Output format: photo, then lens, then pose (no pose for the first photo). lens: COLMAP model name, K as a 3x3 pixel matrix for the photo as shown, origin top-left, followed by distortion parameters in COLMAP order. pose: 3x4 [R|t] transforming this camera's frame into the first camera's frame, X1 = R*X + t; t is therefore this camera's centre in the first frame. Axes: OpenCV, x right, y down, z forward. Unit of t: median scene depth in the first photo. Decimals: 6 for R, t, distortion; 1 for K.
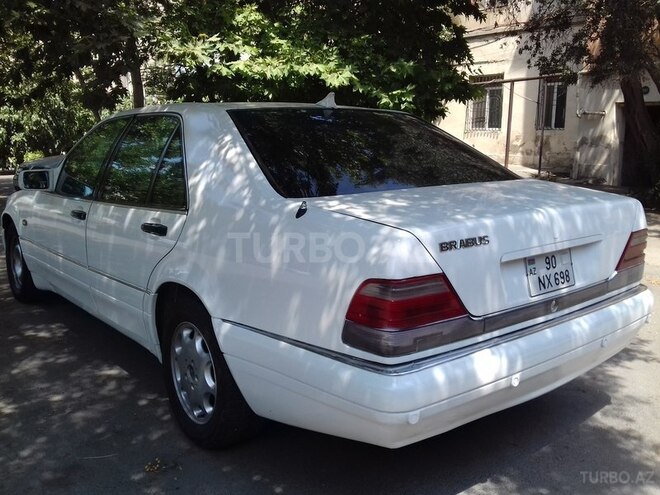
lens RADIAL K [[617.1, 0, 330.0], [0, 617.1, 247.5], [0, 0, 1]] dist [0.100859, -0.192685]
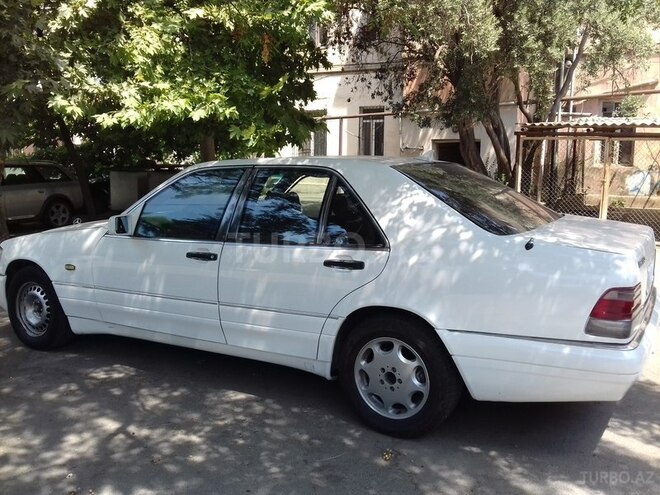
lens RADIAL K [[617.1, 0, 330.0], [0, 617.1, 247.5], [0, 0, 1]] dist [0.100859, -0.192685]
pose [[0.942310, -0.045135, 0.331684, -0.478157], [0.059047, 0.997743, -0.031978, -0.017222], [-0.329492, 0.049718, 0.942848, -0.090915]]
